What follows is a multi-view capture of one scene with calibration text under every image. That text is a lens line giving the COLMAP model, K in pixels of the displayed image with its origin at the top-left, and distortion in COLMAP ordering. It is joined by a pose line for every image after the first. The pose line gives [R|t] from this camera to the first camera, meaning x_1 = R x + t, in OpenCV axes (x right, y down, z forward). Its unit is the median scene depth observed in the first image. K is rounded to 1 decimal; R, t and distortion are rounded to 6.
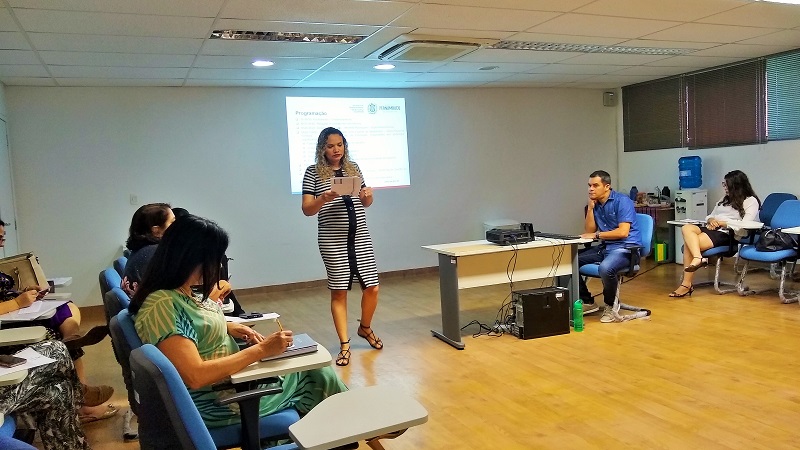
lens RADIAL K [[632.2, 0, 399.4], [0, 632.2, 229.9], [0, 0, 1]] dist [-0.011429, 0.002289]
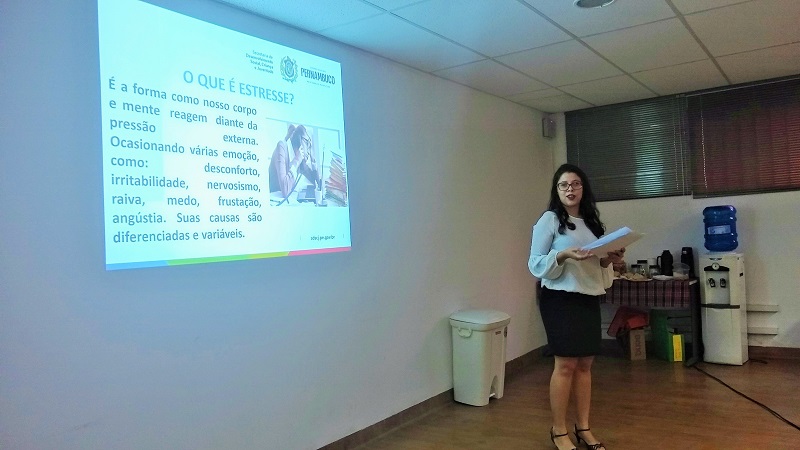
lens RADIAL K [[632.2, 0, 410.3], [0, 632.2, 232.6], [0, 0, 1]] dist [-0.011429, 0.002289]
pose [[0.845709, 0.013536, 0.533472, -0.320788], [0.051285, 0.992990, -0.106497, -0.048609], [-0.531174, 0.117425, 0.839086, 0.961227]]
